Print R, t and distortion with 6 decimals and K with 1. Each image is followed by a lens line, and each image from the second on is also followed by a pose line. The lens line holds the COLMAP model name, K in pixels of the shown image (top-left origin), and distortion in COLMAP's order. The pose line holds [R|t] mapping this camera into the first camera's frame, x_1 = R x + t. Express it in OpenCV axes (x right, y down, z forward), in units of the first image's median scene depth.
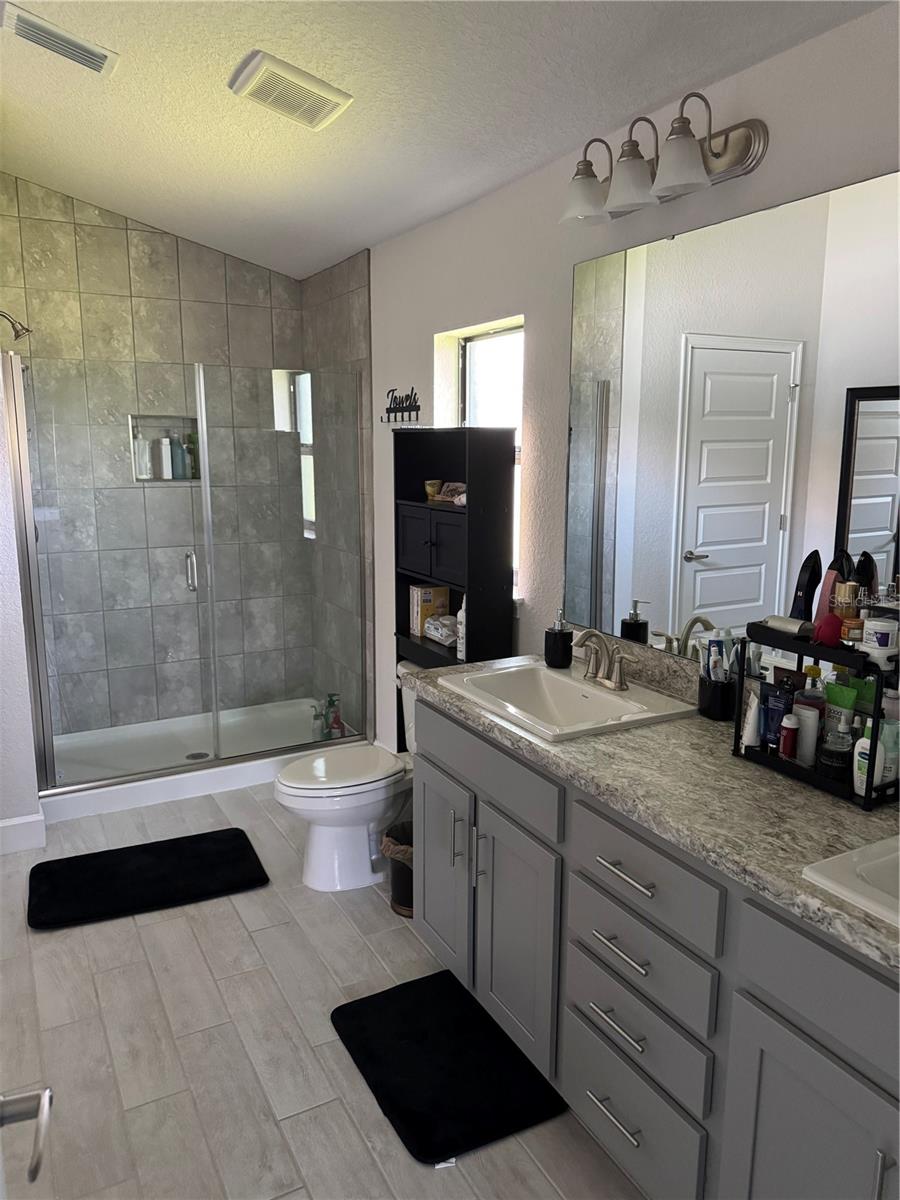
lens RADIAL K [[854.1, 0, 450.0], [0, 854.1, 600.0], [0, 0, 1]] dist [0.004847, -0.002058]
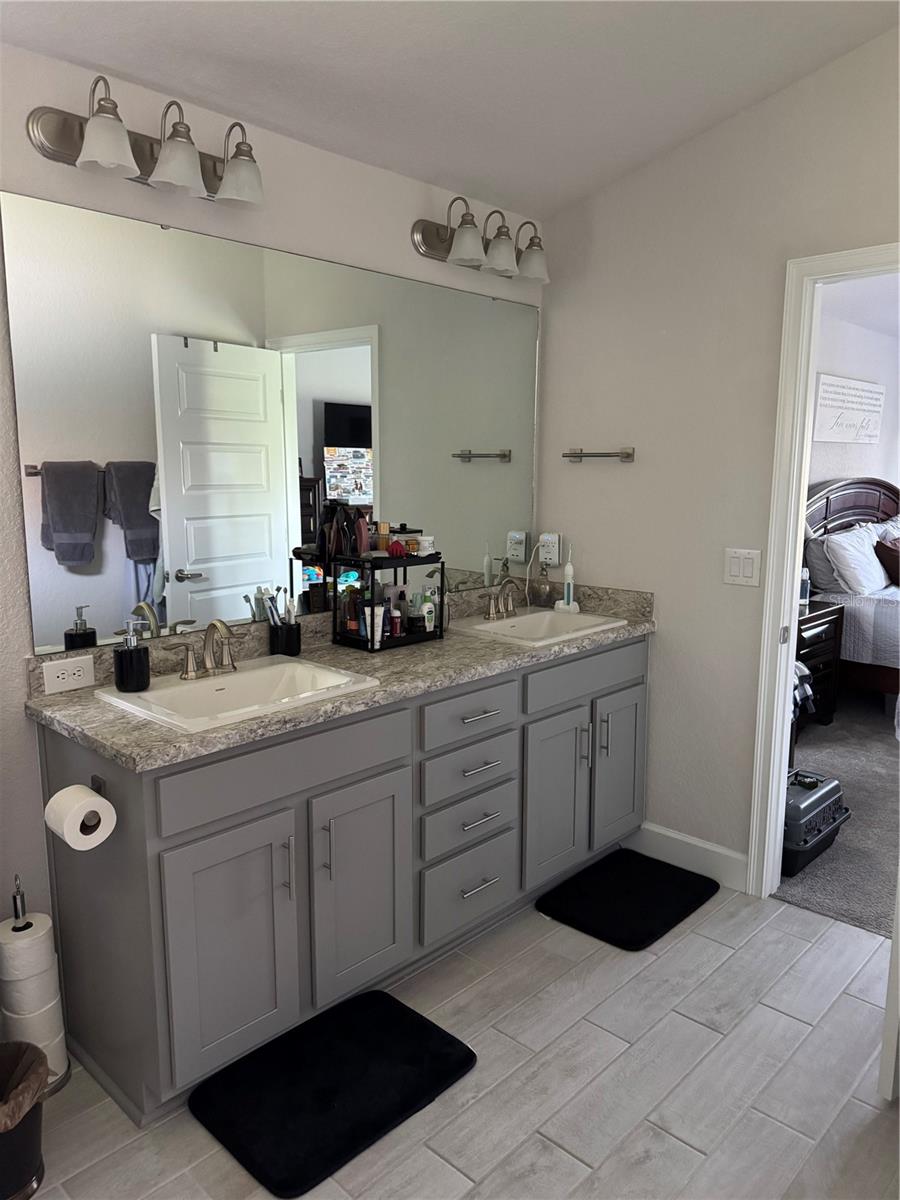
lens RADIAL K [[854.1, 0, 450.0], [0, 854.1, 600.0], [0, 0, 1]] dist [0.004847, -0.002058]
pose [[-0.305234, -0.156141, 0.939389, -0.982085], [0.173787, 0.960766, 0.216163, -0.179887], [-0.936285, 0.229234, -0.266123, 1.180565]]
